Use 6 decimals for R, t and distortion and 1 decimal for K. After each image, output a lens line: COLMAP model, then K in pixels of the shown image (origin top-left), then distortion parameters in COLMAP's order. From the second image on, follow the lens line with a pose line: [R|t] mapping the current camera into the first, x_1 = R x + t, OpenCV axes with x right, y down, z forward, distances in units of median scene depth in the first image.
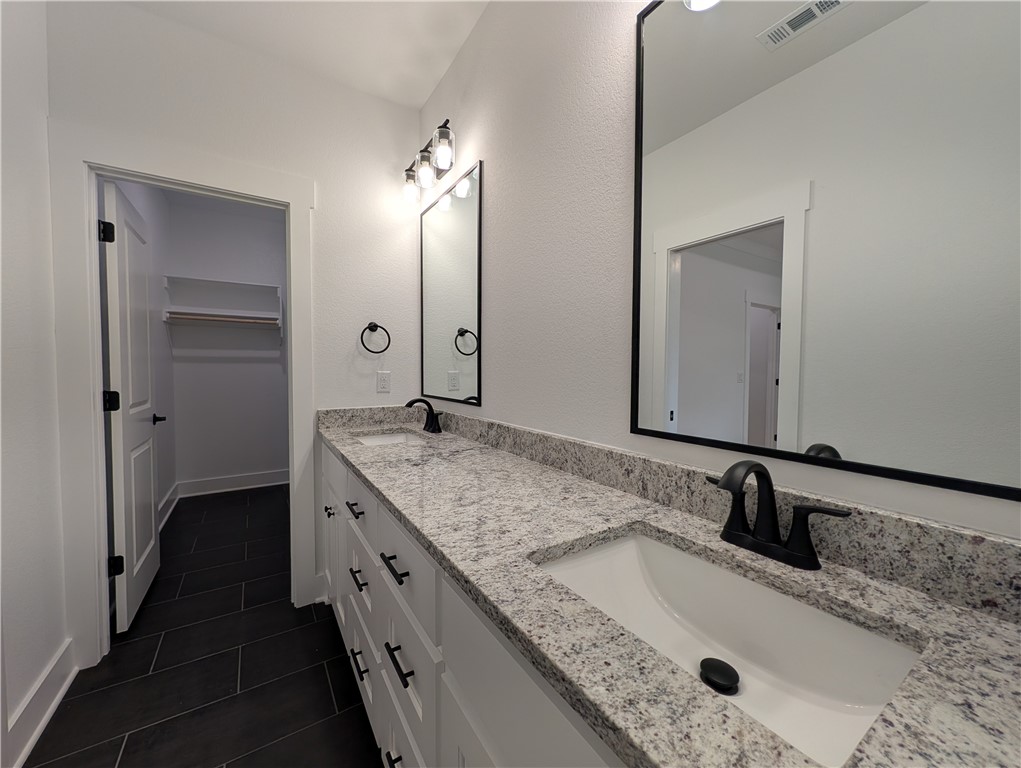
lens RADIAL K [[392.6, 0, 502.9], [0, 392.6, 376.3], [0, 0, 1]] dist [-0.000111, 0.000074]
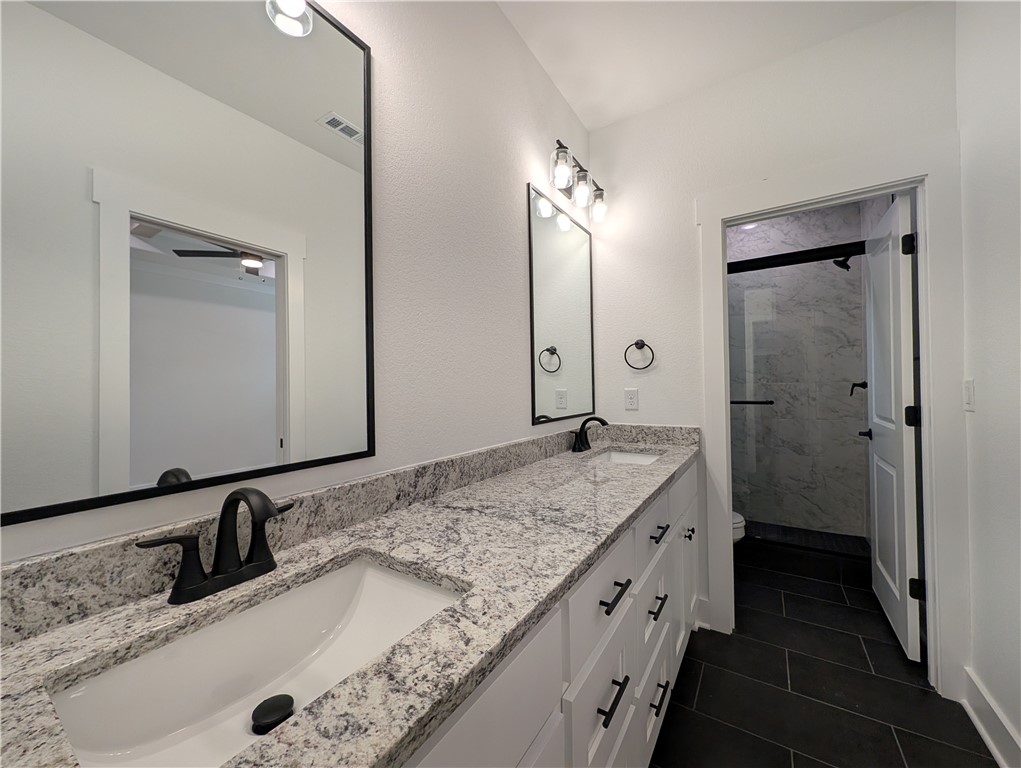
lens RADIAL K [[392.6, 0, 506.2], [0, 392.6, 384.5], [0, 0, 1]] dist [-0.000111, 0.000074]
pose [[-0.398208, 0.006282, 0.917274, -0.805927], [0.038889, 0.999193, 0.010039, -0.033500], [-0.916470, 0.039669, -0.398131, 1.241345]]
